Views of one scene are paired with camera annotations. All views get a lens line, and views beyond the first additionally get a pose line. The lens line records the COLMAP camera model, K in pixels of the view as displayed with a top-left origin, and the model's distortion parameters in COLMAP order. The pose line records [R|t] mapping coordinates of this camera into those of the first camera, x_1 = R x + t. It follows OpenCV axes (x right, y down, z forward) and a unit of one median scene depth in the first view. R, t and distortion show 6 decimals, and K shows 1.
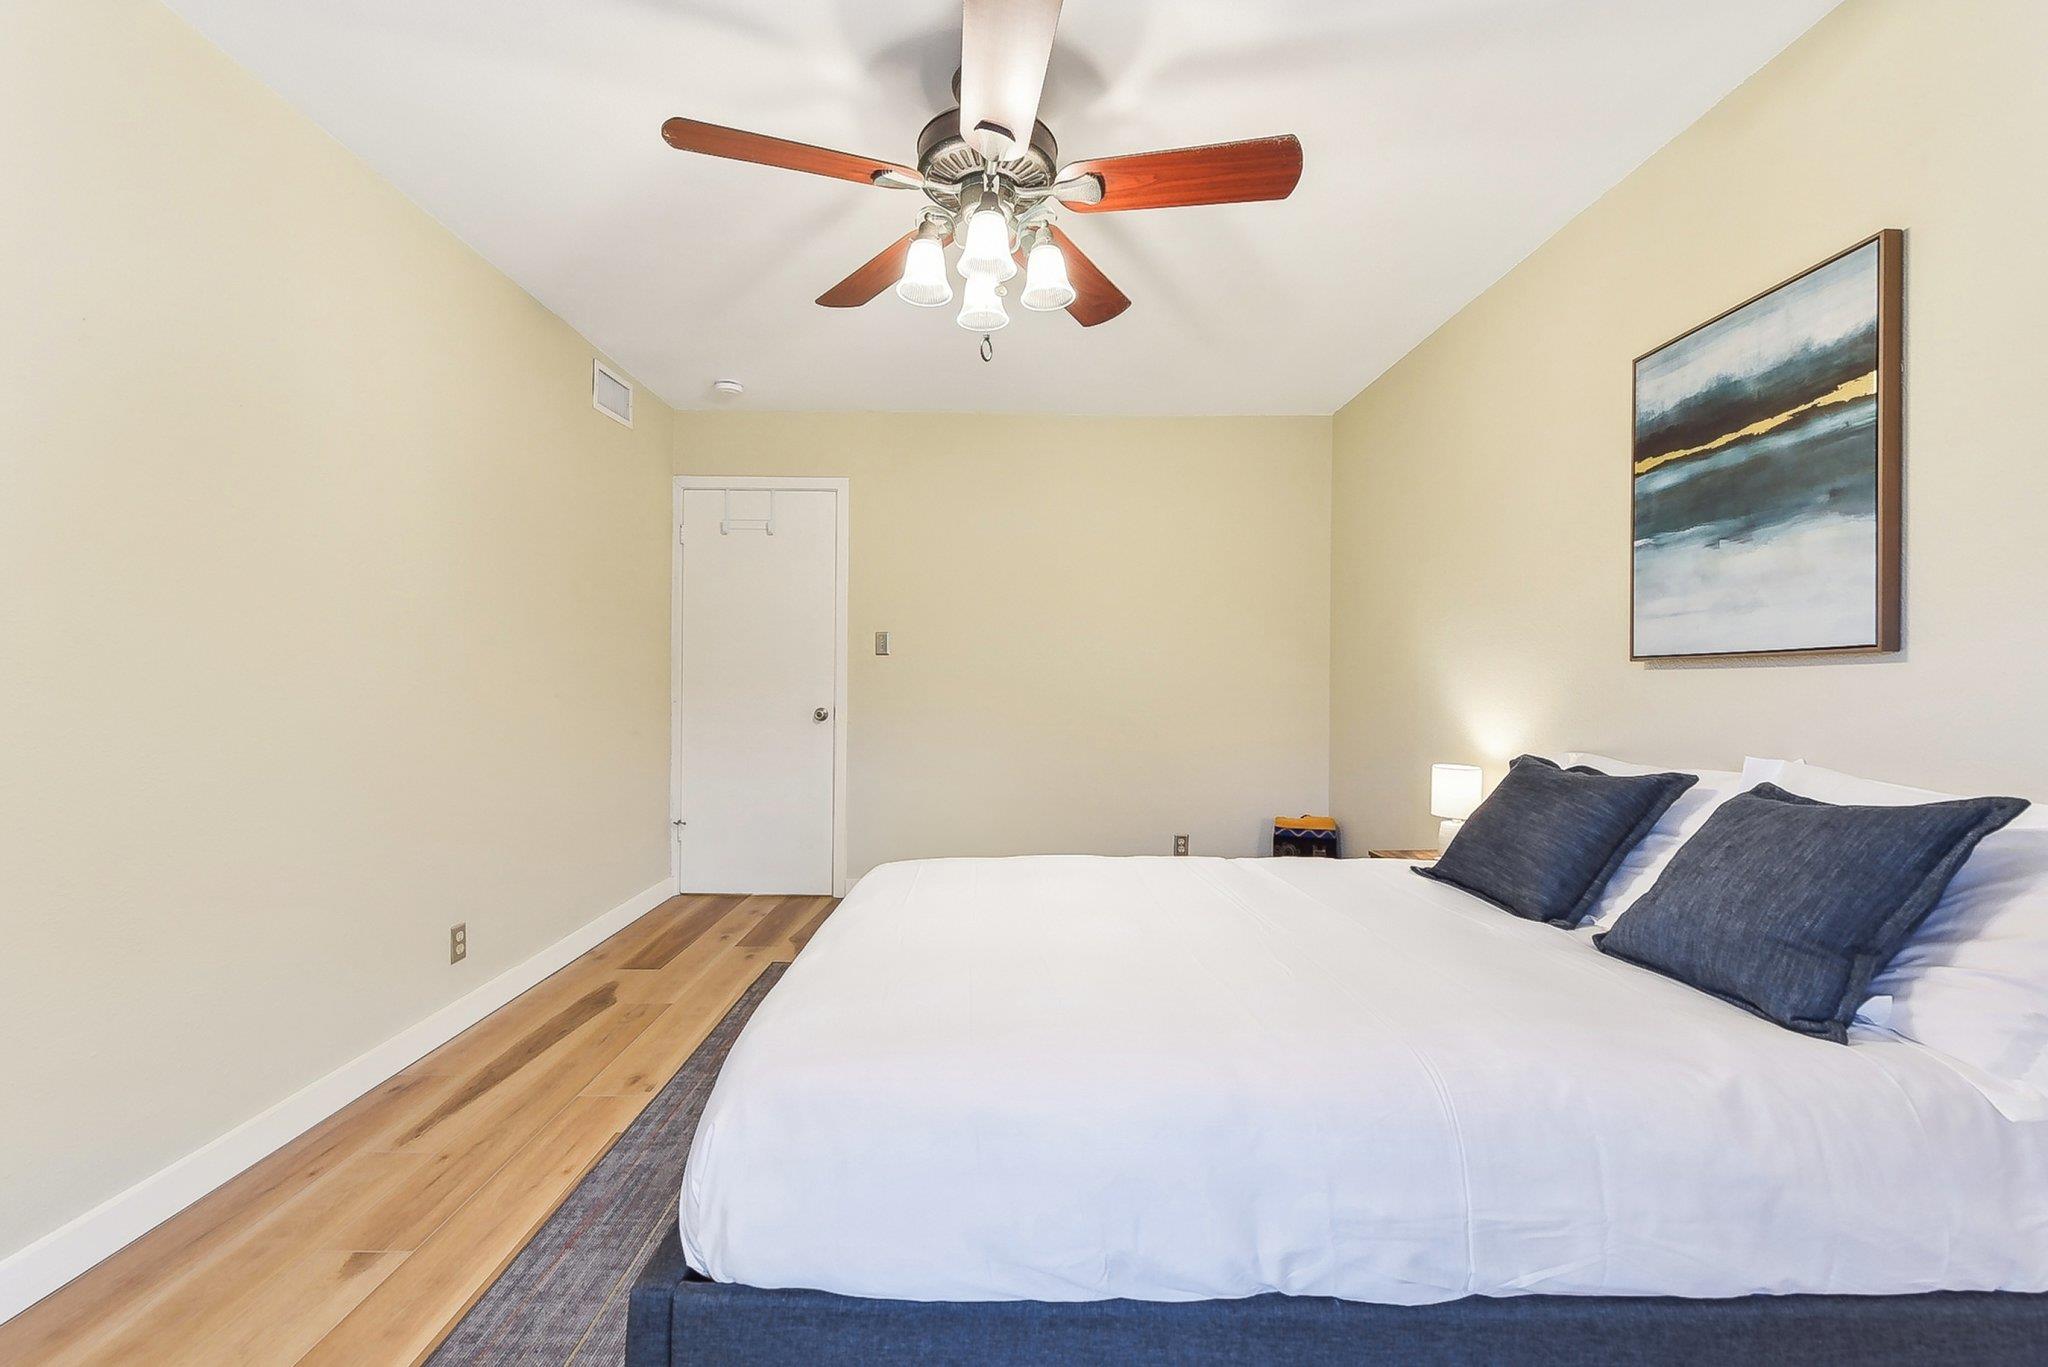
lens RADIAL K [[842.5, 0, 1023.9], [0, 842.5, 696.0], [0, 0, 1]] dist [0.000462, -0.000032]
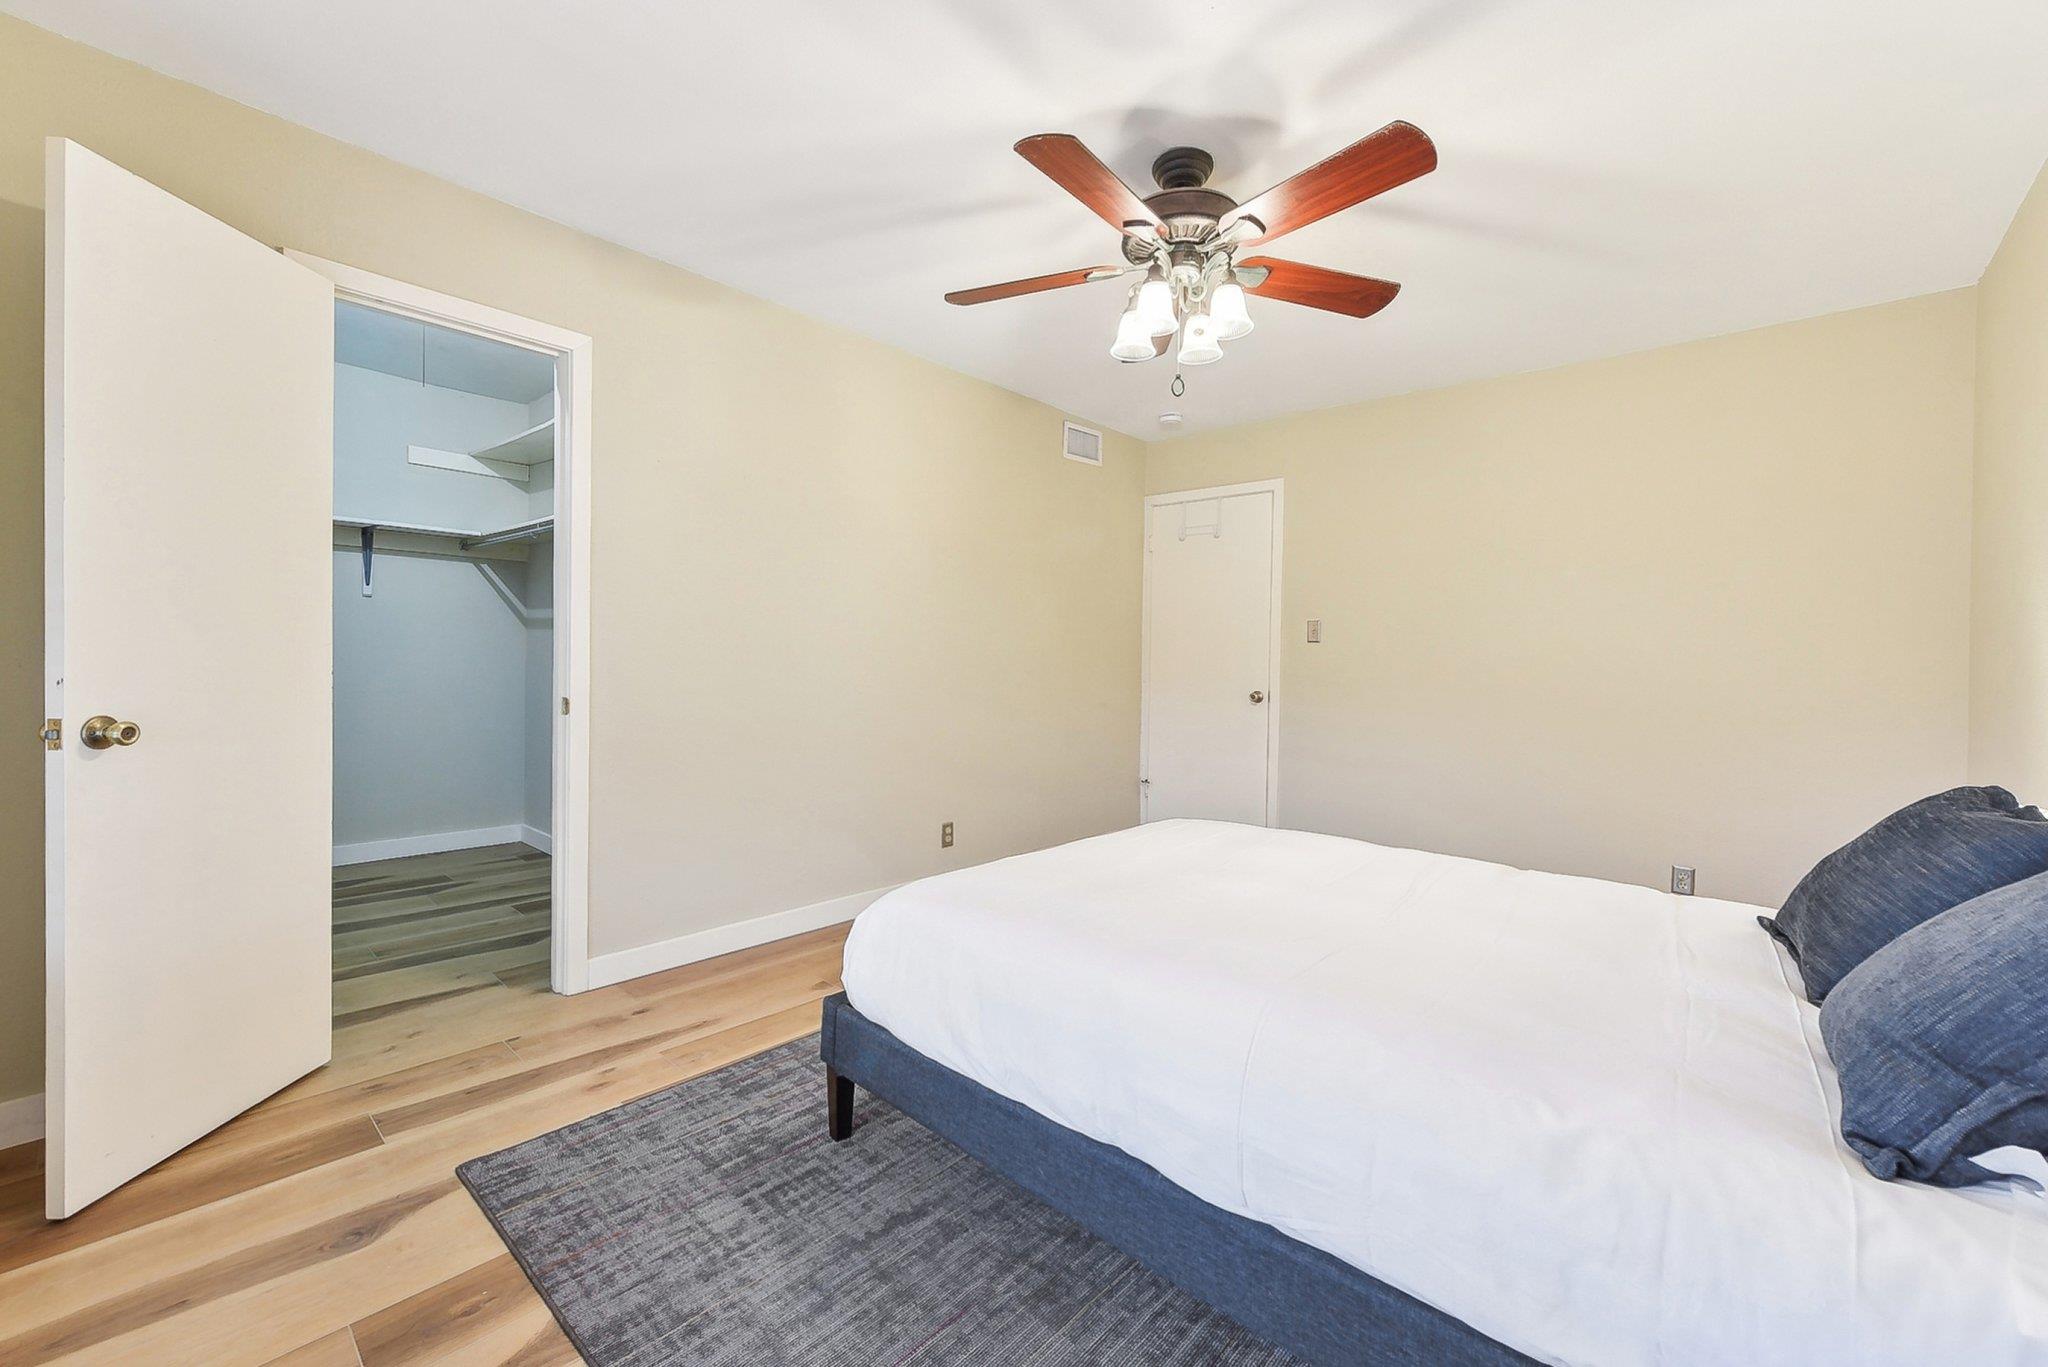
lens RADIAL K [[839.1, 0, 1030.0], [0, 839.1, 680.1], [0, 0, 1]] dist [-0.002600, -0.000468]
pose [[0.737723, 0.027133, -0.674558, 0.527757], [-0.030928, 0.999501, 0.006379, 0.003944], [0.674395, 0.016157, 0.738194, -0.012647]]
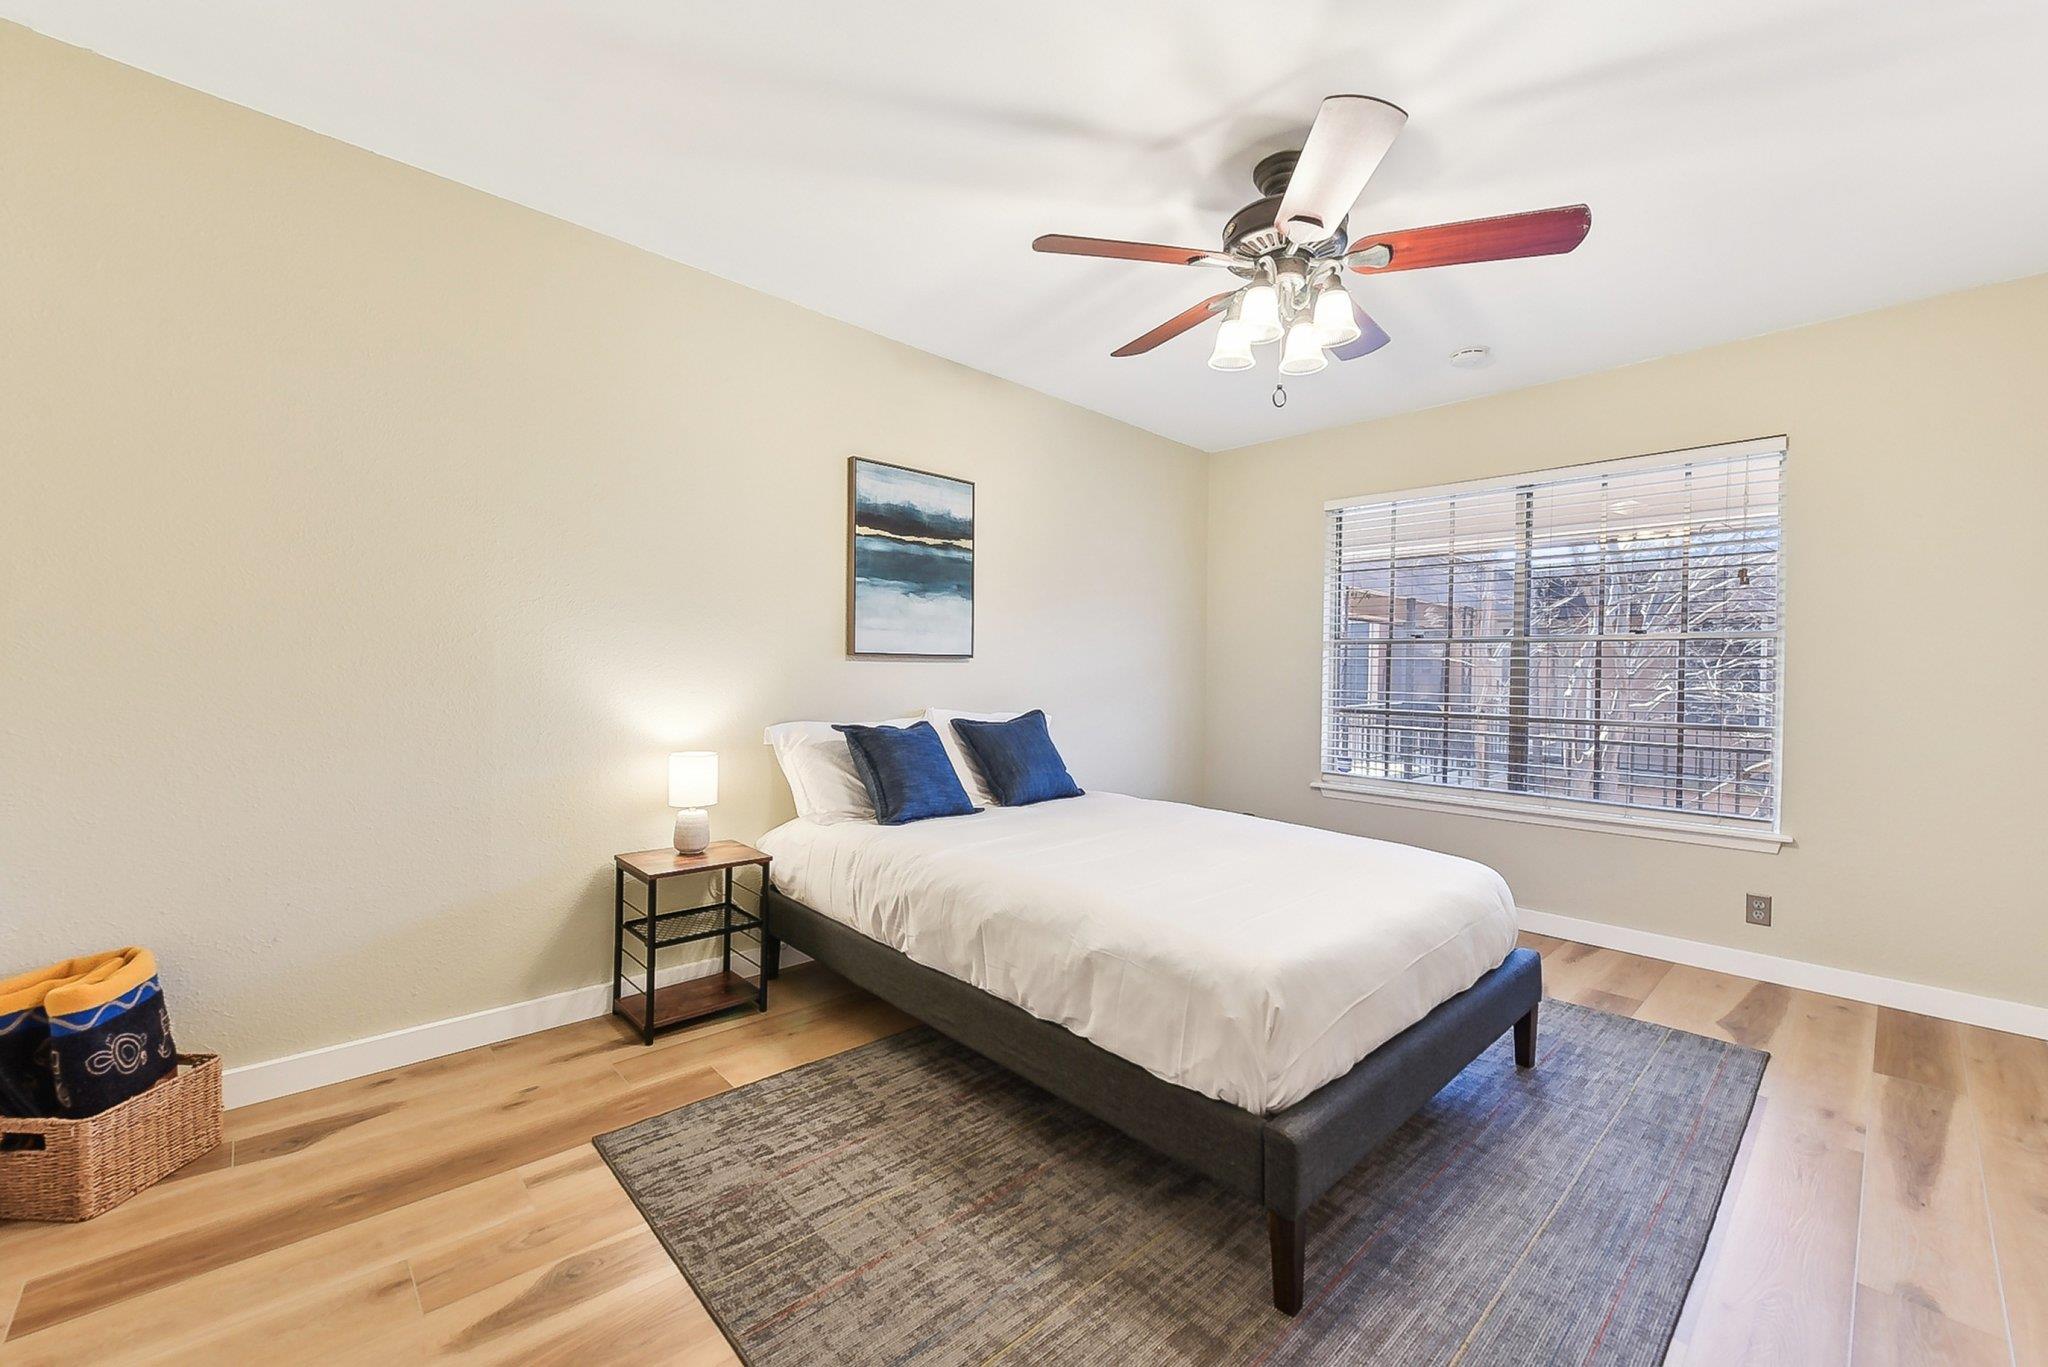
lens RADIAL K [[839.1, 0, 1030.0], [0, 839.1, 680.1], [0, 0, 1]] dist [-0.002600, -0.000468]
pose [[-0.671543, -0.028865, 0.740403, -0.679487], [-0.015263, 0.999568, 0.025125, -0.042786], [-0.740808, 0.005572, -0.671693, 1.955126]]
